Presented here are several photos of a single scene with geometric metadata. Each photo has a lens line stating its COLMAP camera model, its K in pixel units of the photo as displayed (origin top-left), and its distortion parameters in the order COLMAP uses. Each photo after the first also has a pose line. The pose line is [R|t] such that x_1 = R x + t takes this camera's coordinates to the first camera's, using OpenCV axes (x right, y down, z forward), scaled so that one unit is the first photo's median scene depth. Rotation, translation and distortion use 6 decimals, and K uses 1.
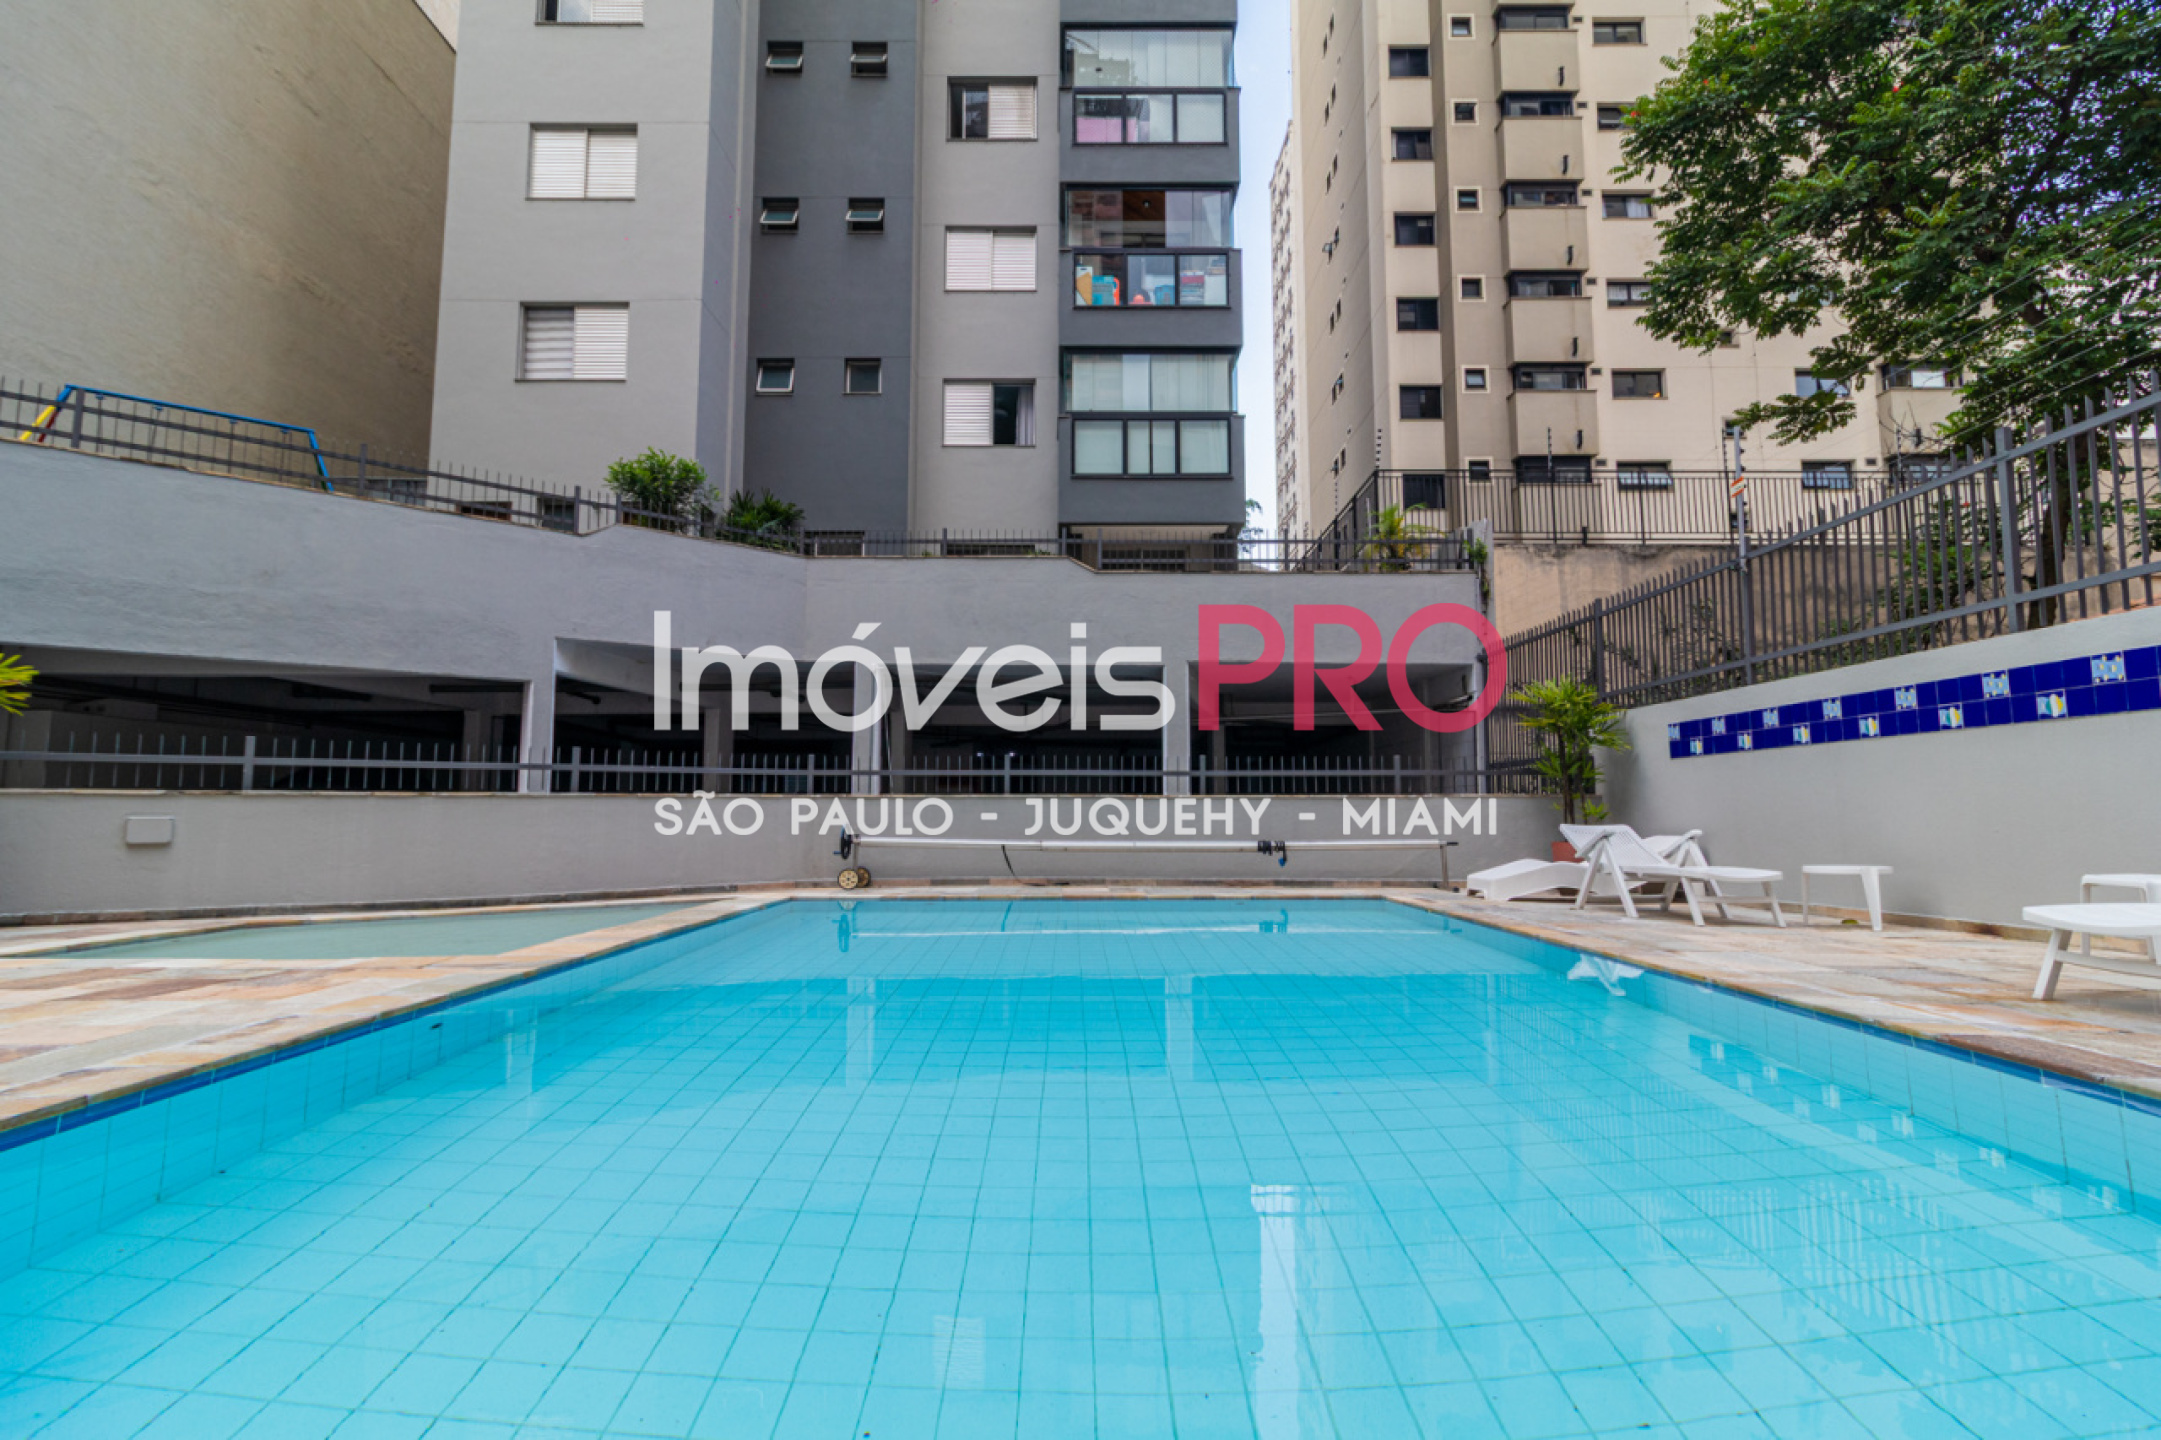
lens RADIAL K [[989.5, 0, 1081.4], [0, 989.5, 718.7], [0, 0, 1]] dist [0.003482, 0.000820]
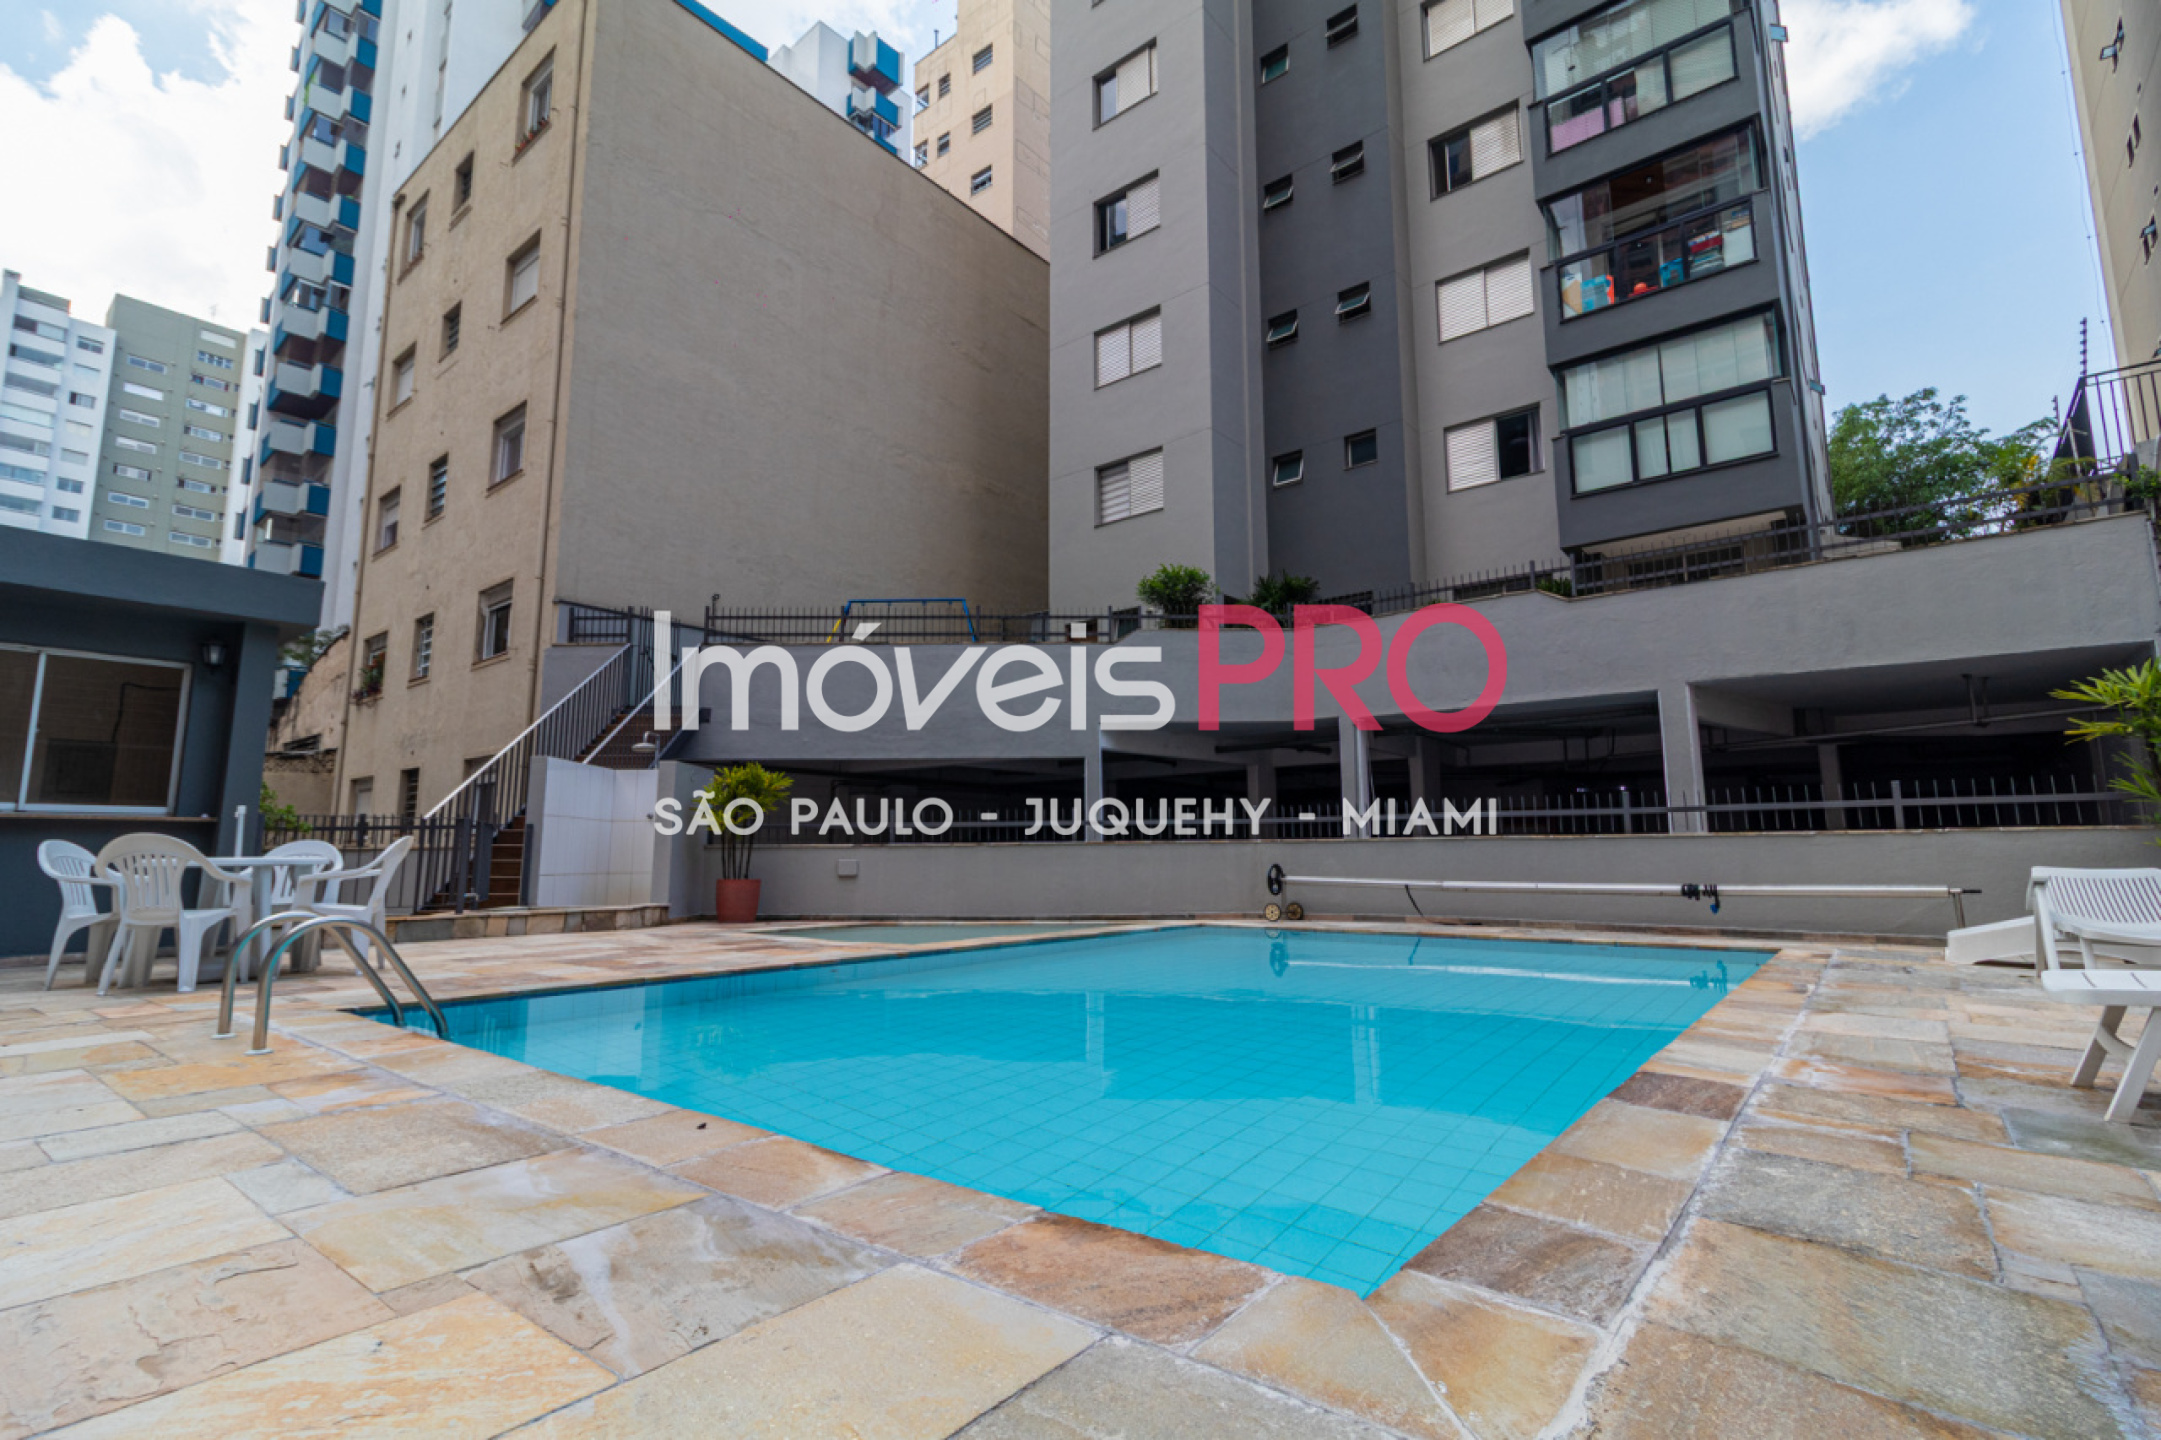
lens RADIAL K [[989.5, 0, 1078.8], [0, 989.5, 721.2], [0, 0, 1]] dist [0.003482, 0.000820]
pose [[0.773447, -0.089717, -0.627480, 0.195883], [0.064153, 0.995929, -0.063320, -0.001750], [0.630607, 0.008720, 0.776054, -0.030554]]
